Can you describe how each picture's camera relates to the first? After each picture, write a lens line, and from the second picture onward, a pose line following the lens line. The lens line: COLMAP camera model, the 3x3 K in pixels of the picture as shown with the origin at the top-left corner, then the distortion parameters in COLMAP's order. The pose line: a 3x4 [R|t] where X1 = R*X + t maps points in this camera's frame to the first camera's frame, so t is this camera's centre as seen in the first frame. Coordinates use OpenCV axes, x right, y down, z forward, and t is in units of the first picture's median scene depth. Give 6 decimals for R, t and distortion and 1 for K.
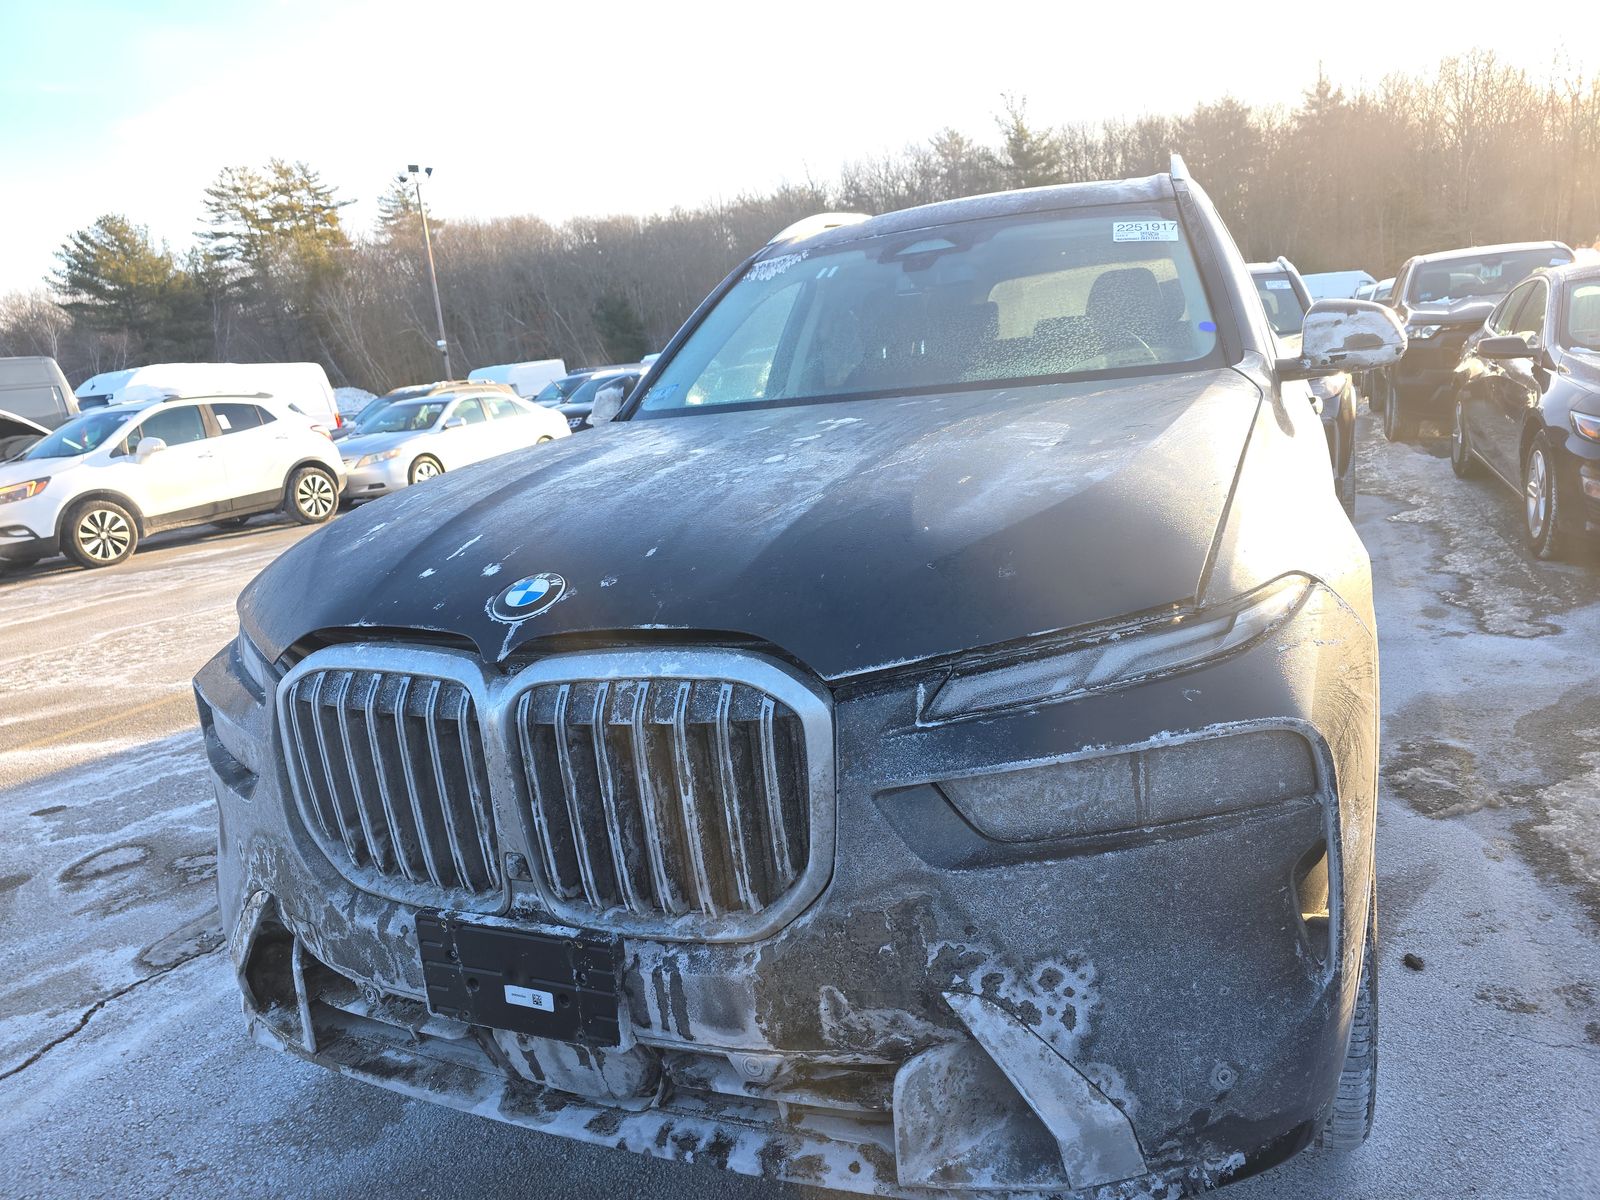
lens RADIAL K [[1063.0, 0, 800.0], [0, 1063.0, 600.0], [0, 0, 1]] dist [0.074108, -0.059804]
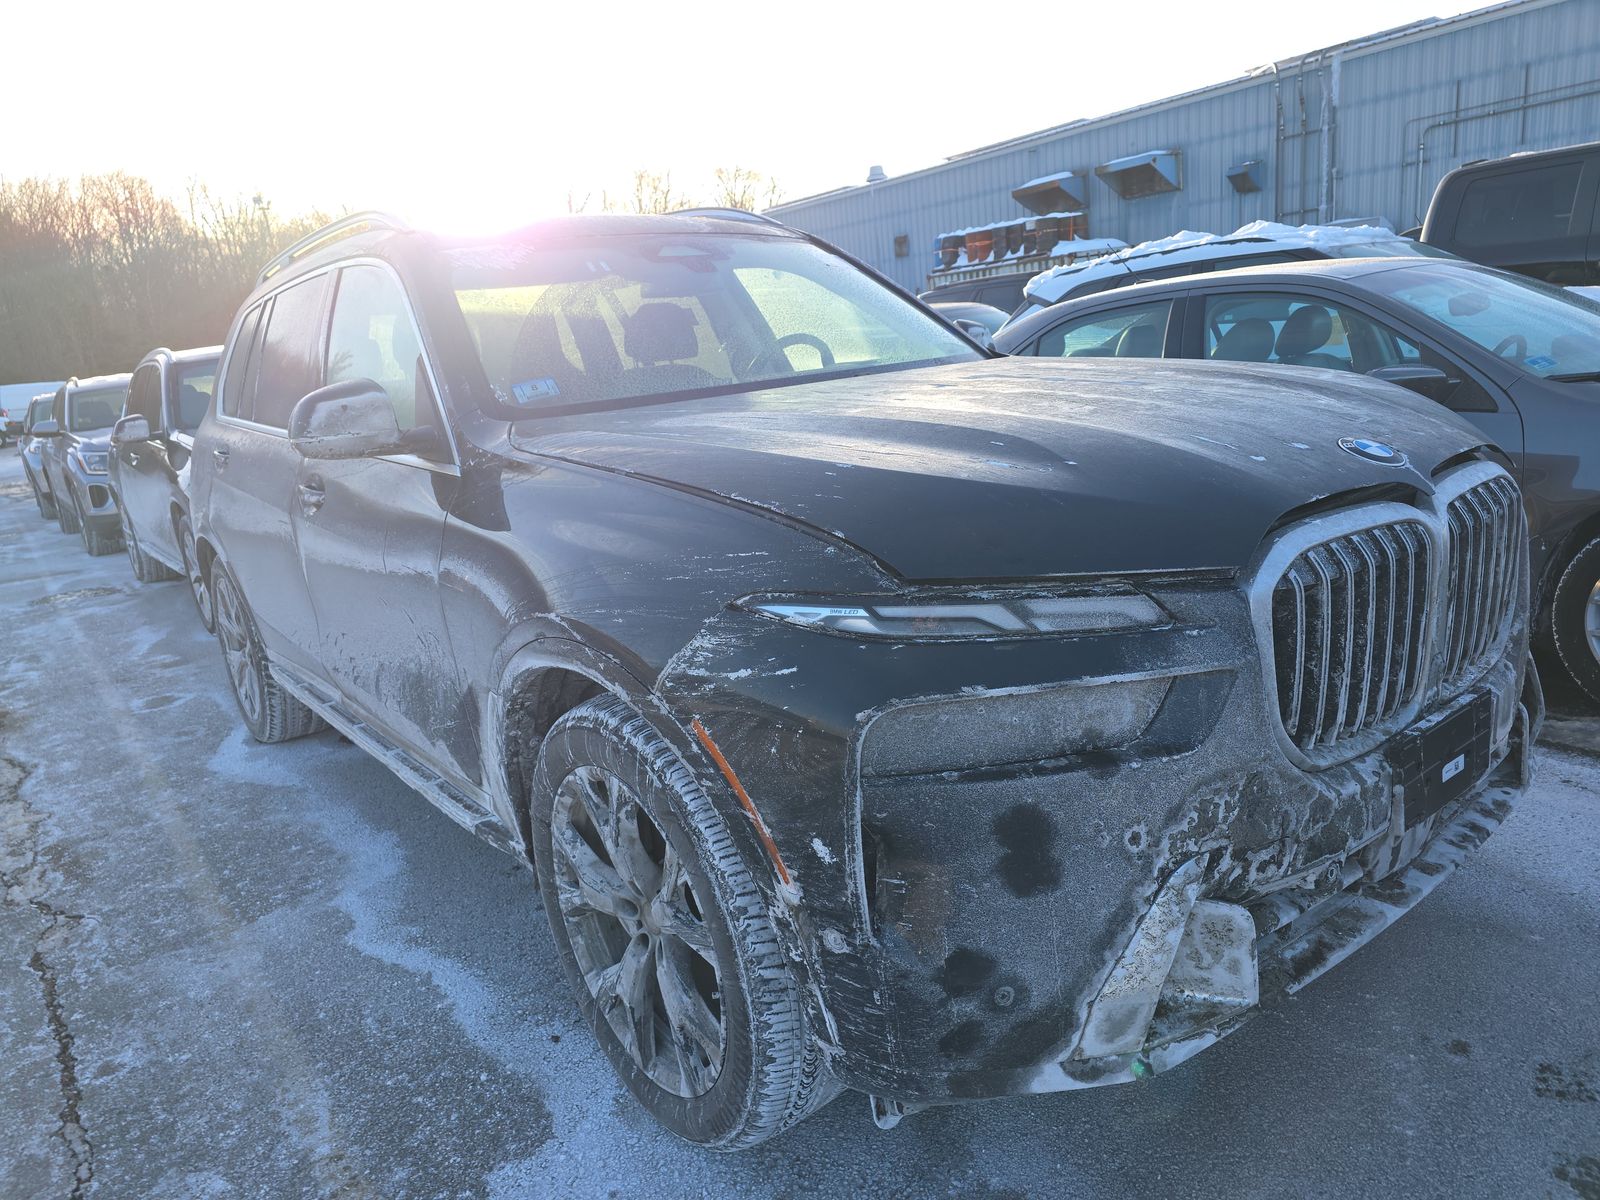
lens RADIAL K [[1063.0, 0, 800.0], [0, 1063.0, 600.0], [0, 0, 1]] dist [0.074108, -0.059804]
pose [[0.502474, -0.174504, 0.846799, -1.520253], [0.274594, 0.960920, 0.035083, -0.059578], [-0.819828, 0.214897, 0.530755, 0.838229]]
